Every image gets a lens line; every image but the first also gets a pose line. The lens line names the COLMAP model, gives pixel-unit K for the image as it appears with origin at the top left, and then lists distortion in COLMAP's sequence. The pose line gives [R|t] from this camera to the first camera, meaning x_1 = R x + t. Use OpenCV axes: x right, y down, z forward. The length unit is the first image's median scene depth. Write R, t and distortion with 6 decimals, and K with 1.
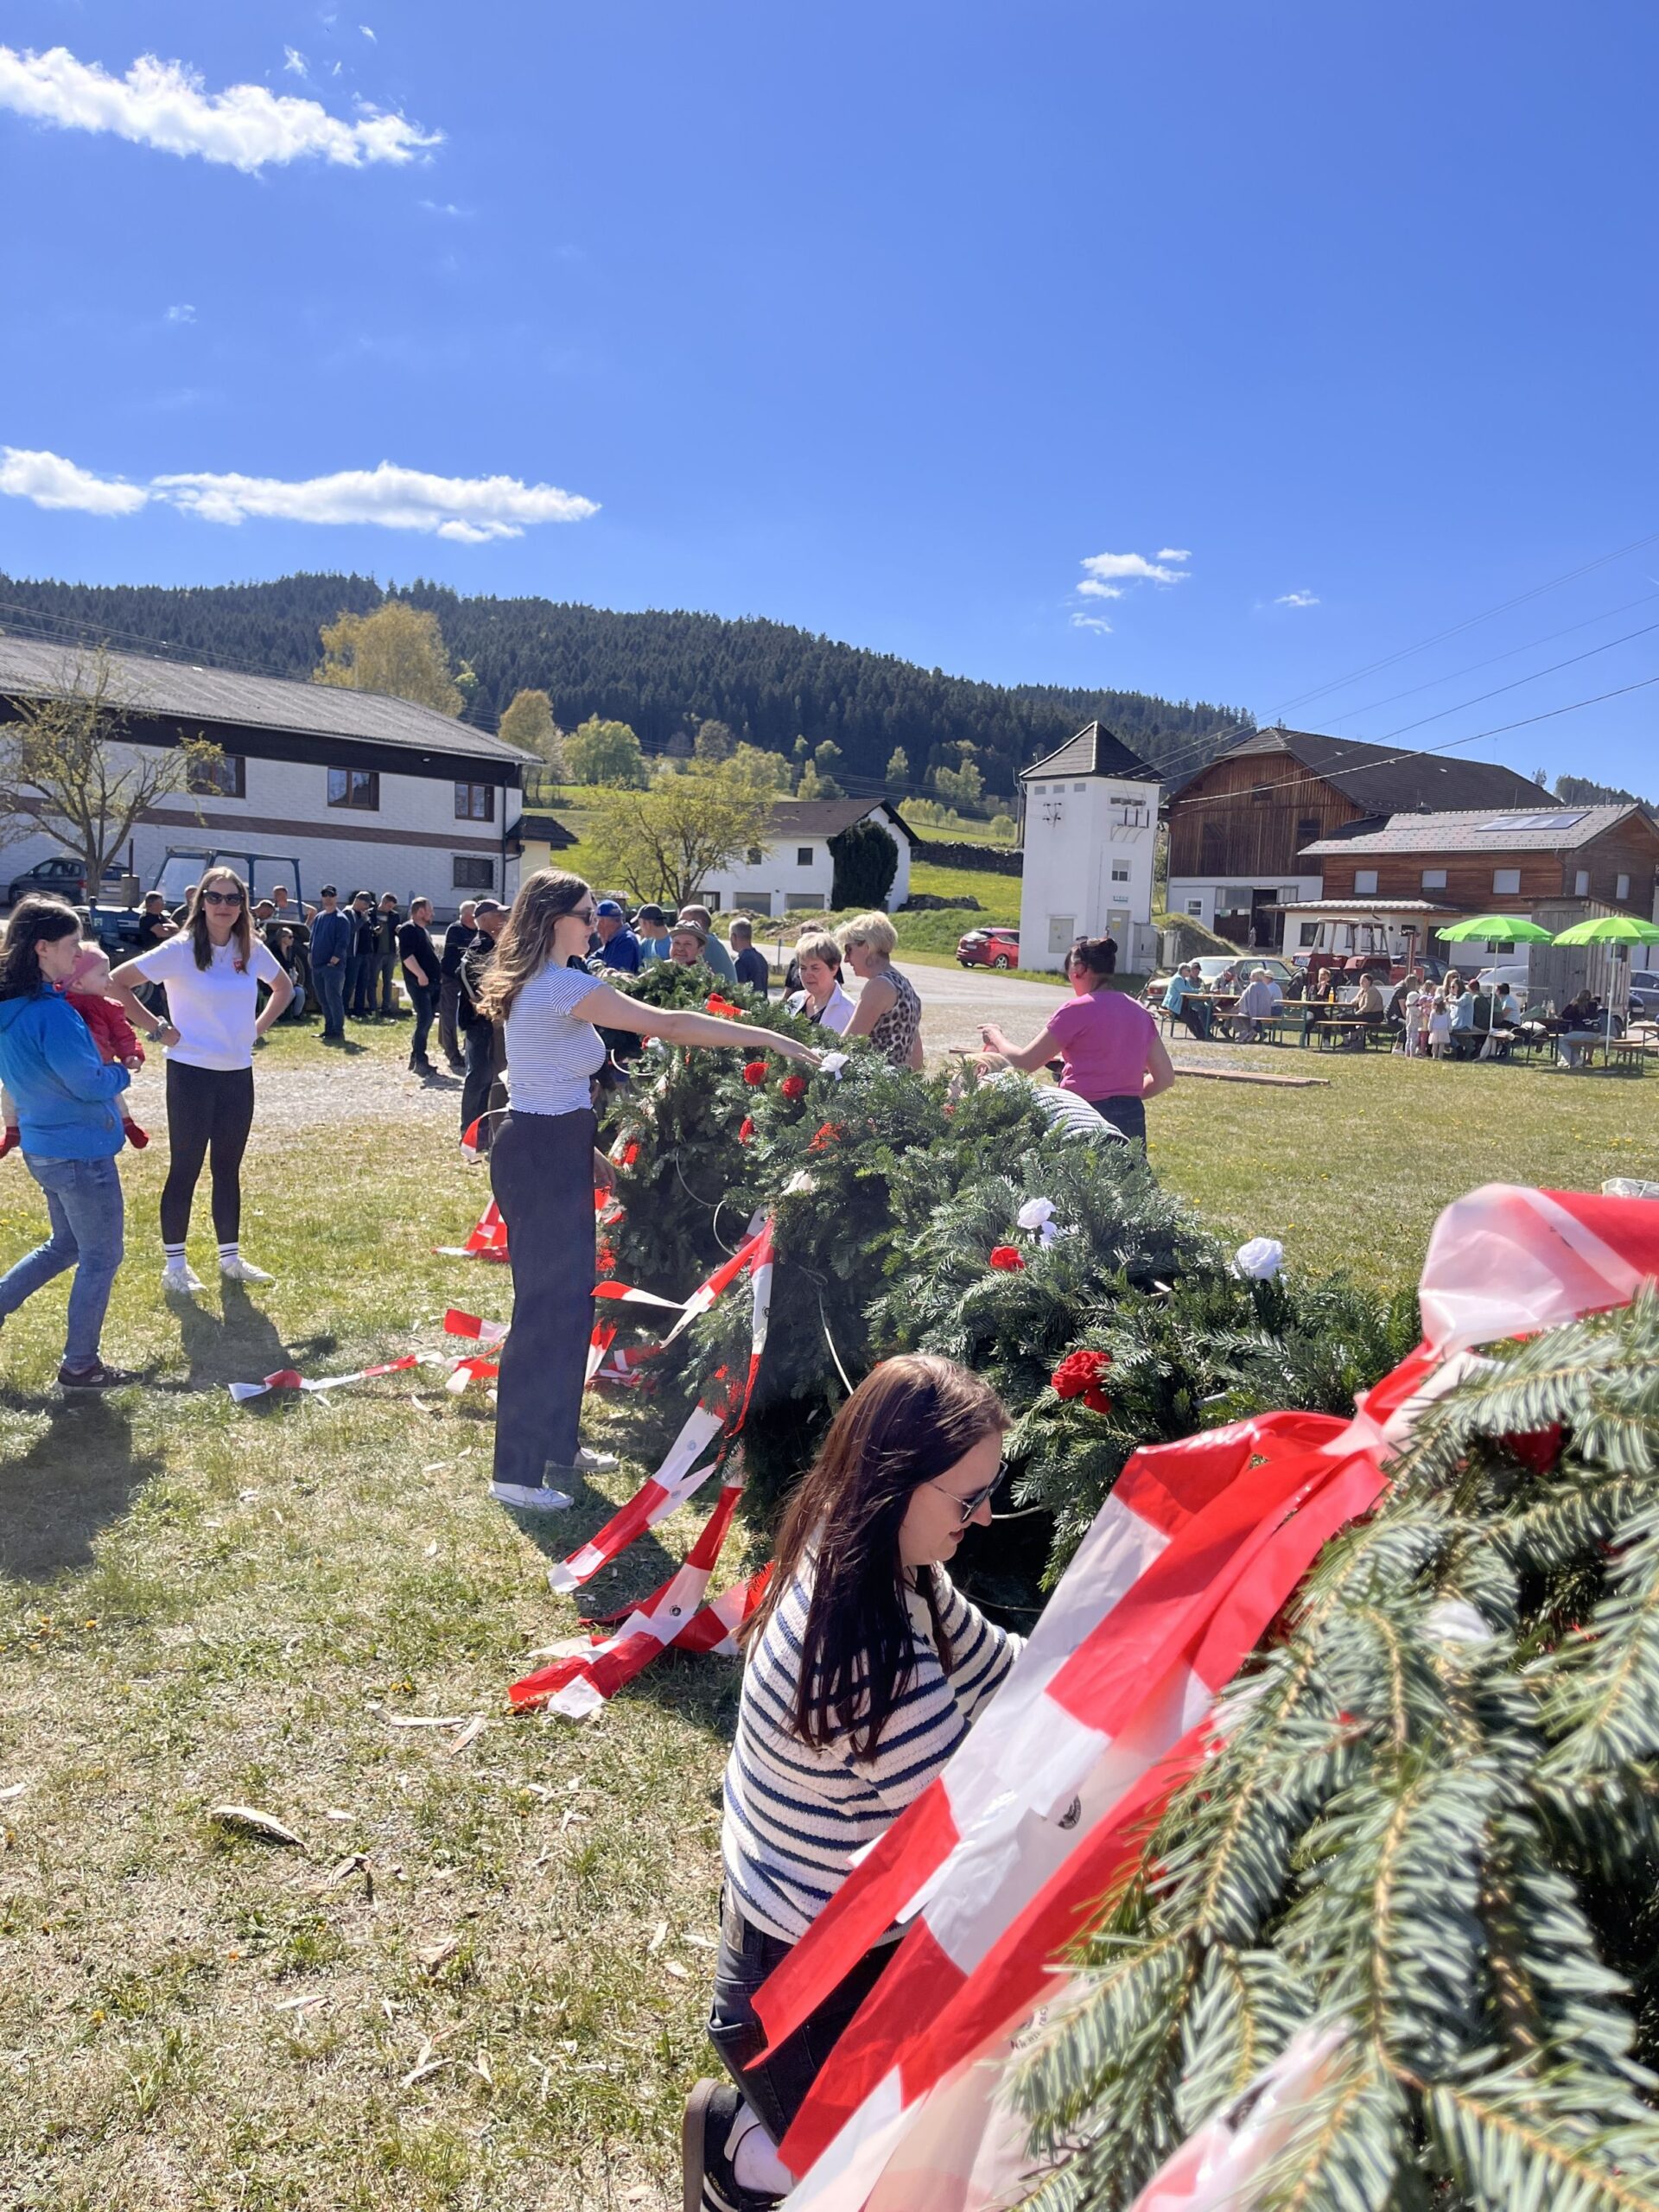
lens RADIAL K [[1658.7, 0, 829.5], [0, 1658.7, 1106.0], [0, 0, 1]] dist [0.058850, -0.086869]
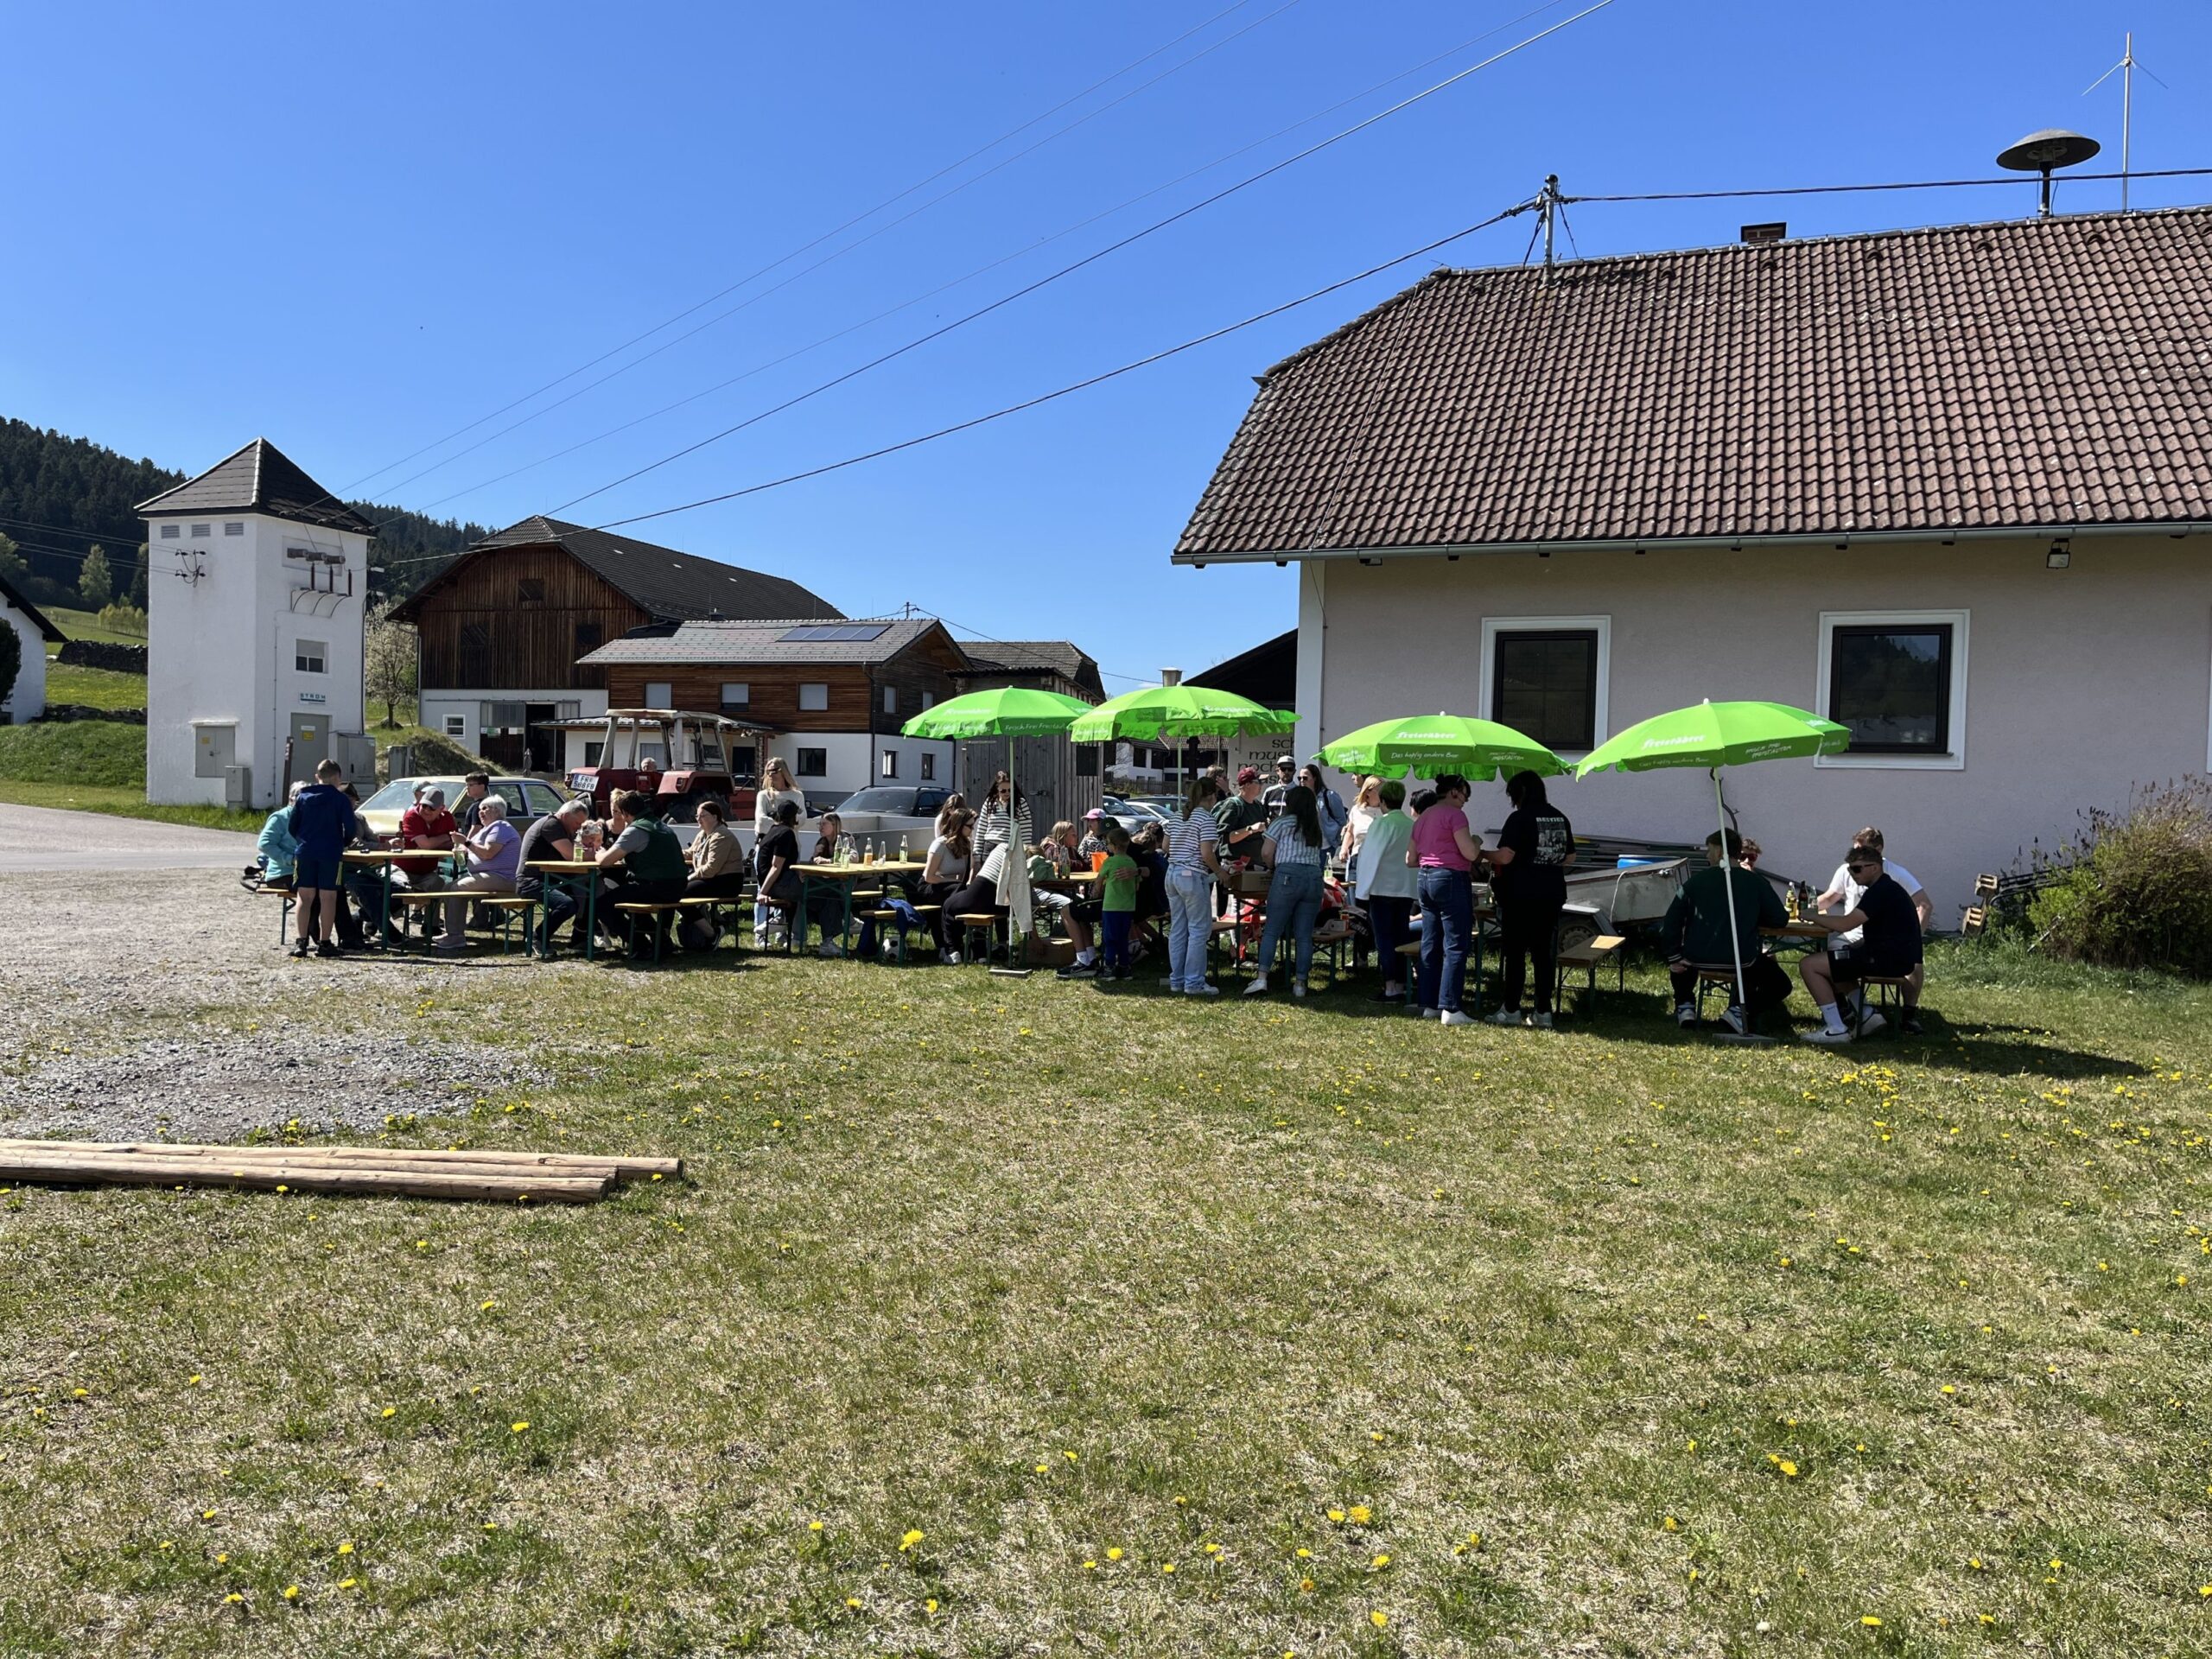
lens RADIAL K [[1658.7, 0, 1126.0], [0, 1658.7, 857.8], [0, 0, 1]] dist [0.058850, -0.086869]
pose [[0.833405, -0.035549, 0.551519, 0.045036], [0.061079, 0.997741, -0.027985, -0.011973], [-0.549278, 0.057009, 0.833693, 0.154345]]
